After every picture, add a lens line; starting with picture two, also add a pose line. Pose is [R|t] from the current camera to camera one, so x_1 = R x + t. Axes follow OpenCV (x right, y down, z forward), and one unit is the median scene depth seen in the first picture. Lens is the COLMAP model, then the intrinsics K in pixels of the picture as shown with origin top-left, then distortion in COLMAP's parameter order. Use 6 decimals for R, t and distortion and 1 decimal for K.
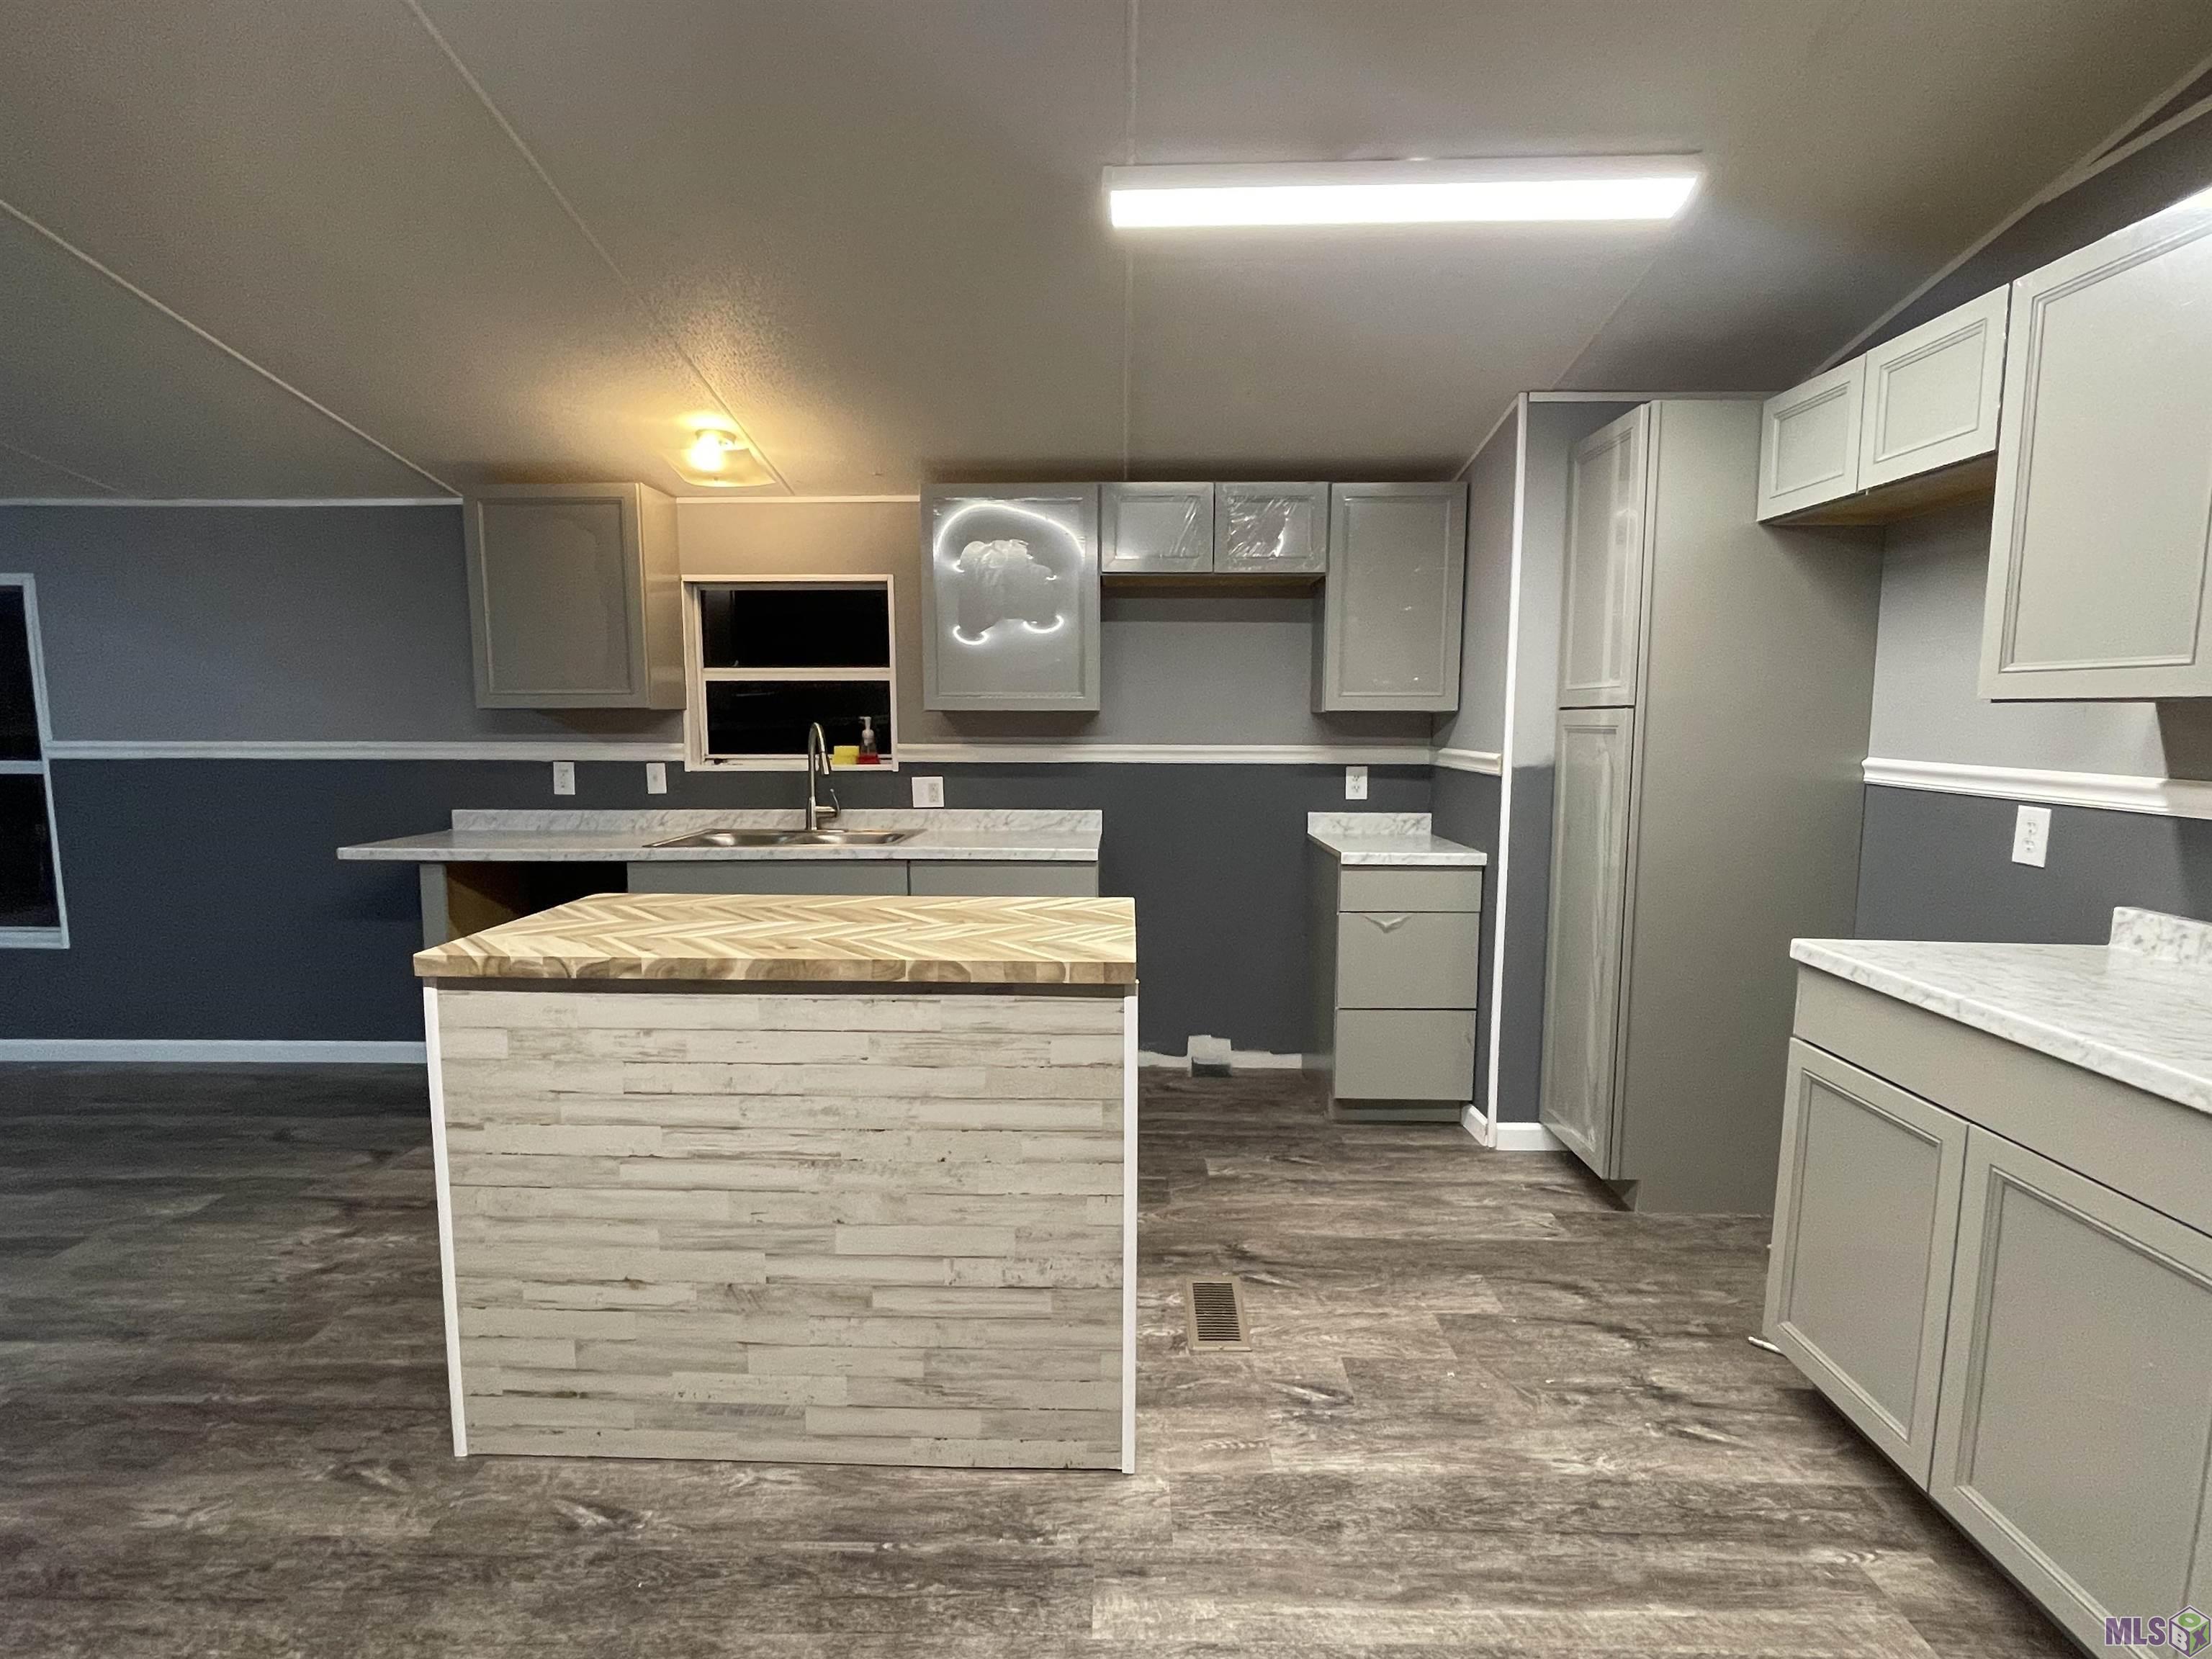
lens RADIAL K [[1087.6, 0, 1110.2], [0, 1087.6, 836.2], [0, 0, 1]] dist [-0.010383, 0.007332]
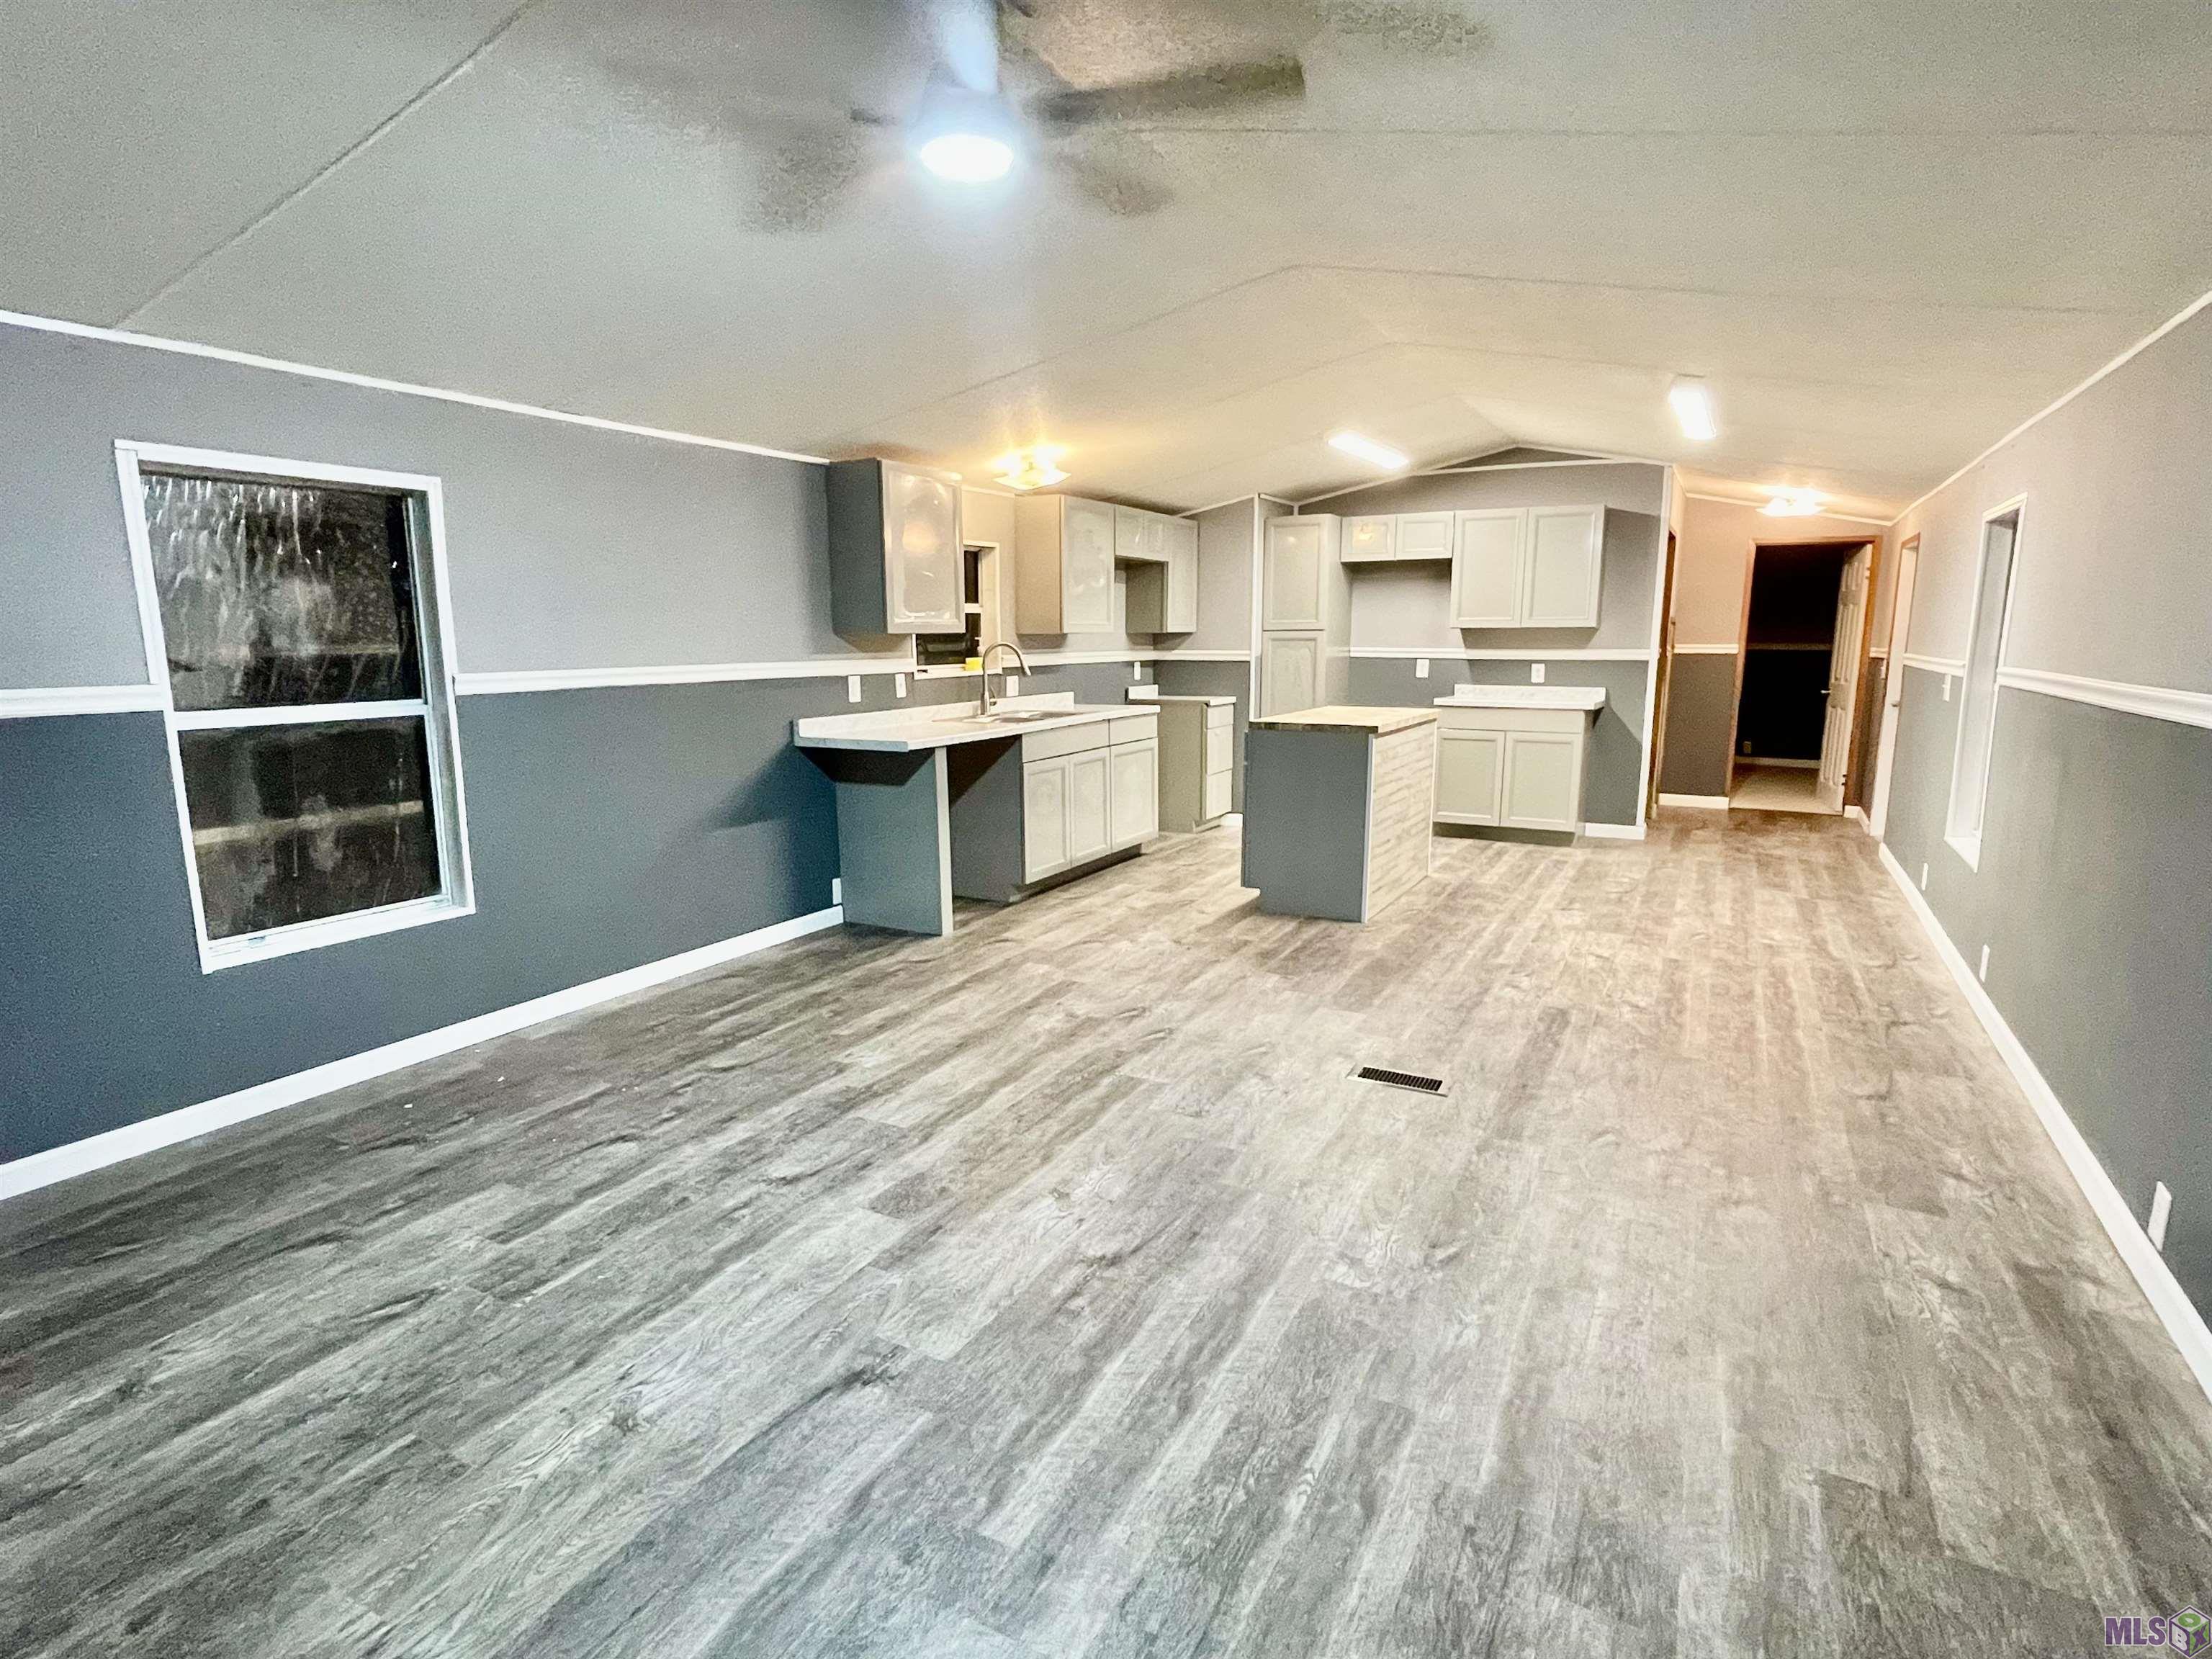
lens RADIAL K [[1138.6, 0, 1098.2], [0, 1138.6, 839.6], [0, 0, 1]] dist [0.002897, -0.008850]
pose [[0.471495, -0.164108, 0.866465, -2.813760], [0.104213, 0.986017, 0.130042, -0.041681], [-0.875689, 0.028983, 0.482004, 0.205444]]
